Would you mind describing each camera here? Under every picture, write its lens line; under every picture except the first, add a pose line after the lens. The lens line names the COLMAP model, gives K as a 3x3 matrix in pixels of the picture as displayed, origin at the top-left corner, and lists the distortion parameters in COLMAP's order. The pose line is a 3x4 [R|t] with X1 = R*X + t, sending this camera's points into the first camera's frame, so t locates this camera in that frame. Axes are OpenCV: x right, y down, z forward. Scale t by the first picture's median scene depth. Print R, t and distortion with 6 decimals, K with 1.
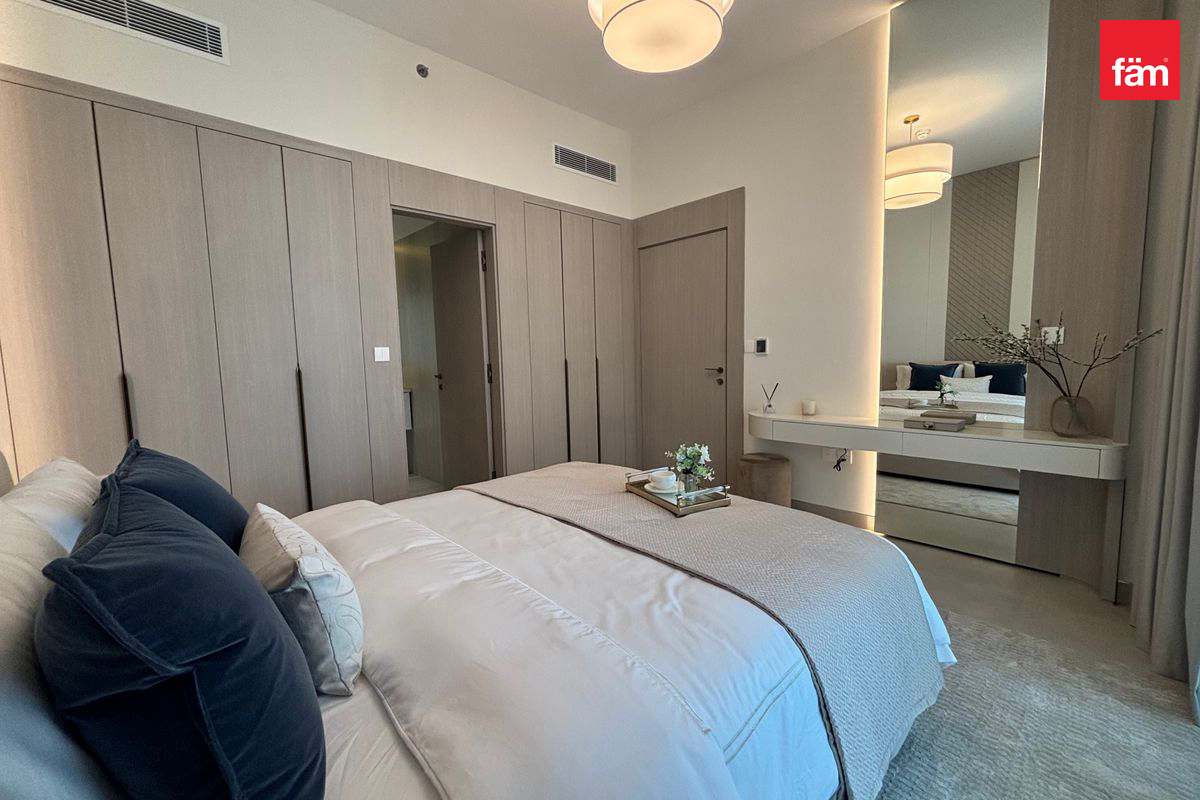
lens RADIAL K [[483.9, 0, 604.7], [0, 483.9, 394.8], [0, 0, 1]] dist [0.000357, -0.000671]
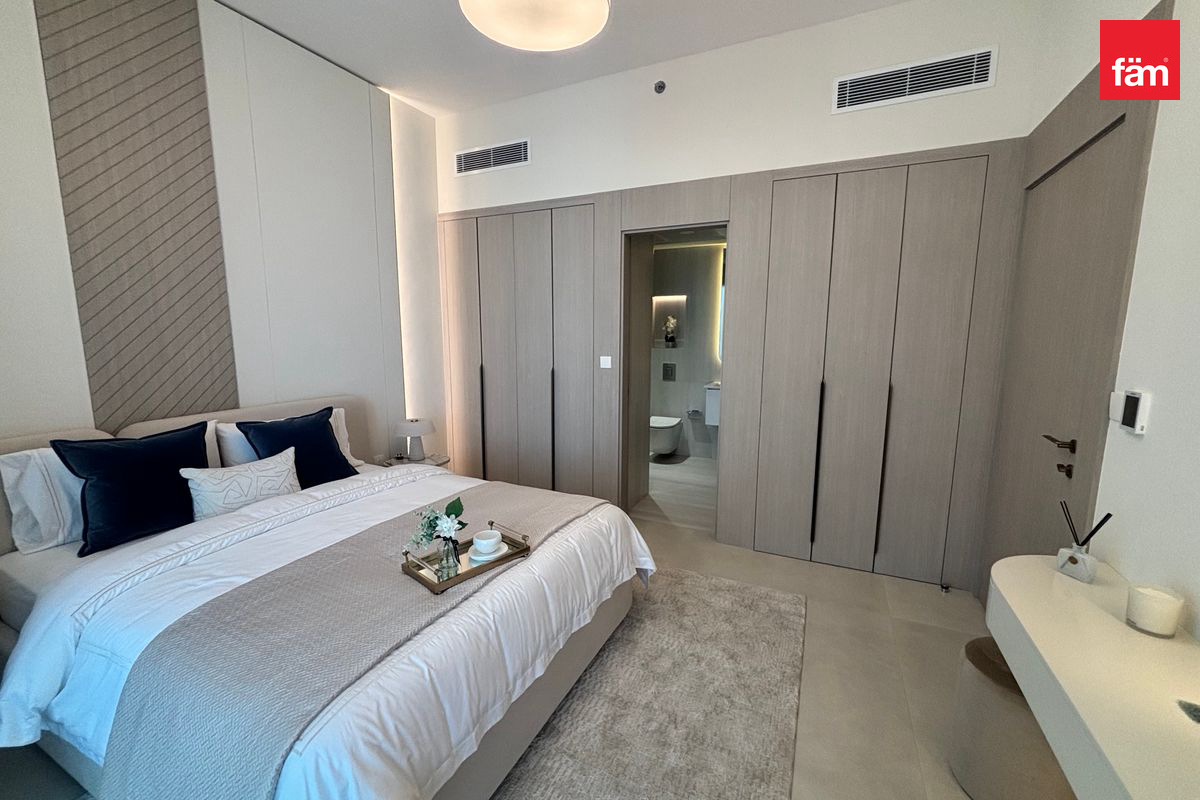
lens RADIAL K [[483.9, 0, 597.9], [0, 483.9, 401.5], [0, 0, 1]] dist [0.000357, -0.000671]
pose [[0.362146, 0.158831, -0.918489, 0.632849], [-0.094564, 0.986552, 0.133316, -0.142758], [0.927312, 0.038576, 0.372296, 0.536596]]
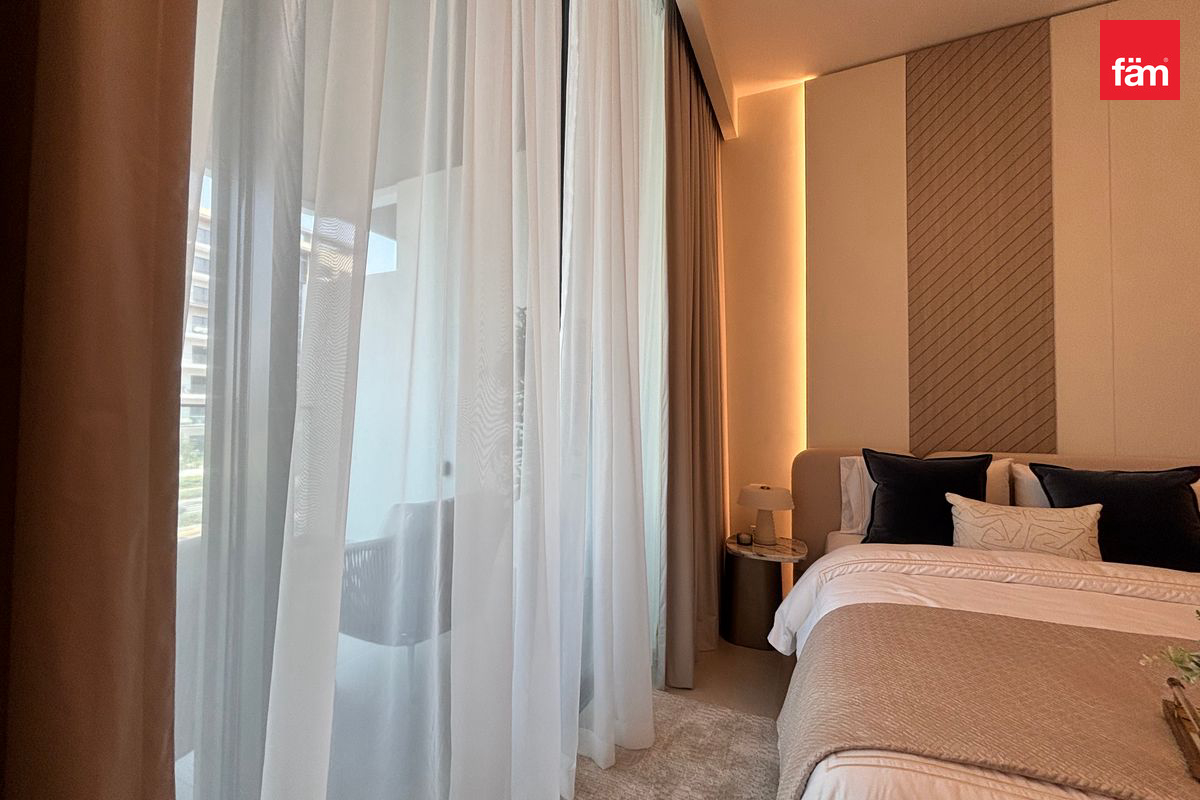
lens RADIAL K [[483.9, 0, 597.5], [0, 483.9, 398.3], [0, 0, 1]] dist [0.000357, -0.000671]
pose [[-0.922150, 0.007577, -0.386759, 0.523220], [-0.018767, 0.997755, 0.064294, -0.070714], [0.386378, 0.066547, -0.919937, 0.669306]]
